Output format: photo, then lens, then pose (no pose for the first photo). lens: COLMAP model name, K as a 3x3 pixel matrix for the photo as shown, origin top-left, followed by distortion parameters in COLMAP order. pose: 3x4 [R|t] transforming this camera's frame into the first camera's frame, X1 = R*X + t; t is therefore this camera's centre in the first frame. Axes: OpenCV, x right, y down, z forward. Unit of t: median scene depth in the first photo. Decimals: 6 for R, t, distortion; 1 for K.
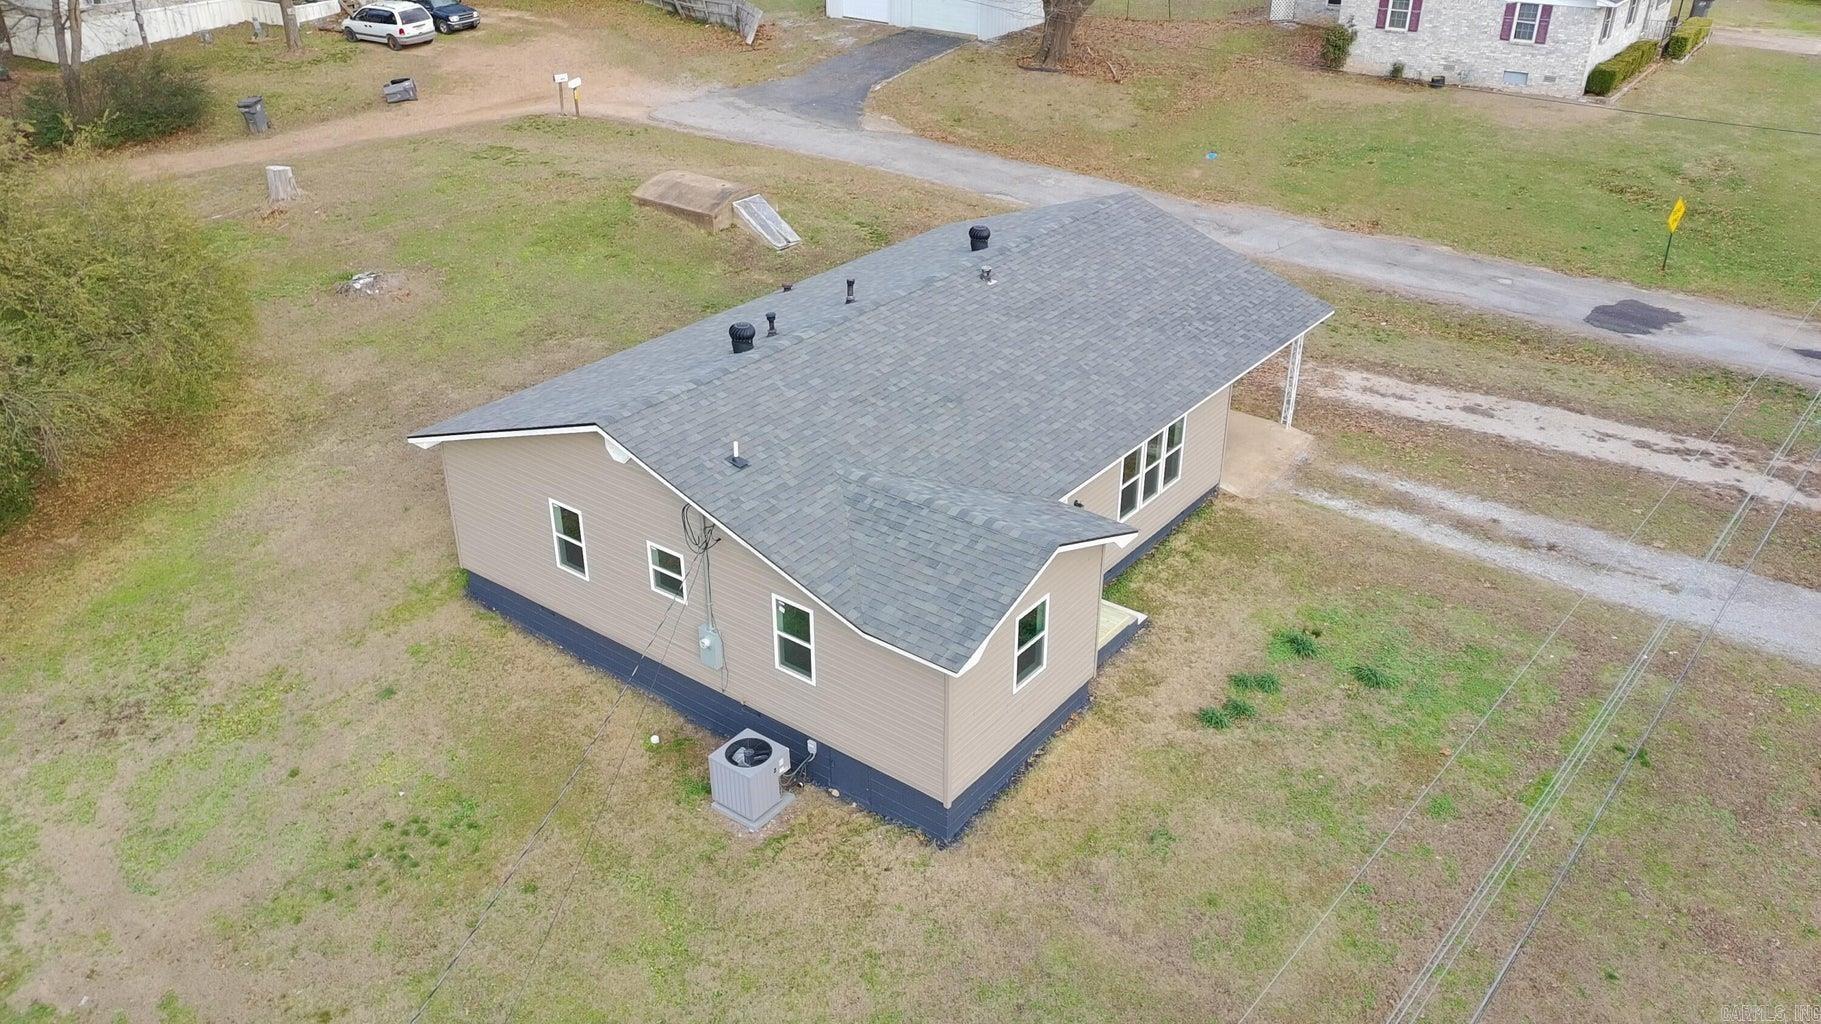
lens RADIAL K [[1400.7, 0, 915.1], [0, 1400.7, 518.6], [0, 0, 1]] dist [0.057141, -0.012758]
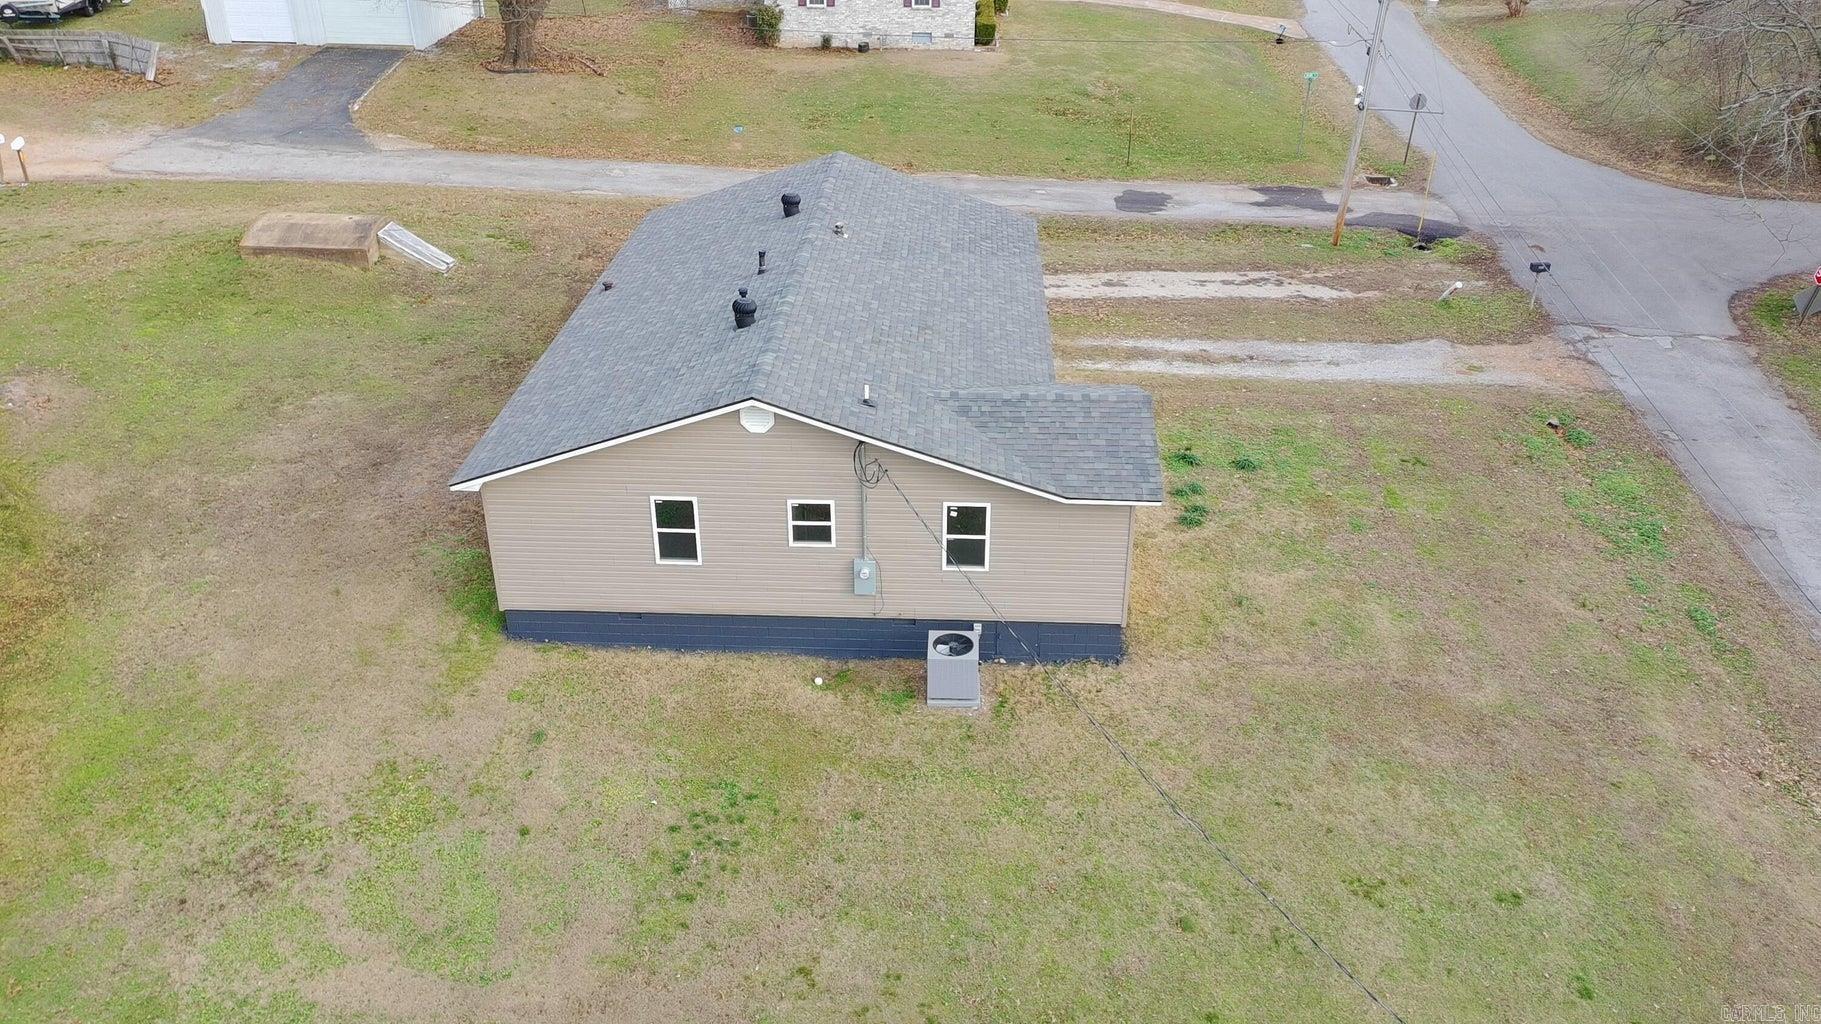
lens RADIAL K [[1393.7, 0, 918.5], [0, 1393.7, 517.2], [0, 0, 1]] dist [0.069803, -0.049653]
pose [[0.818857, -0.271419, 0.505772, -0.442262], [0.271880, 0.959428, 0.074690, -0.016445], [-0.505524, 0.076349, 0.859428, 0.019839]]
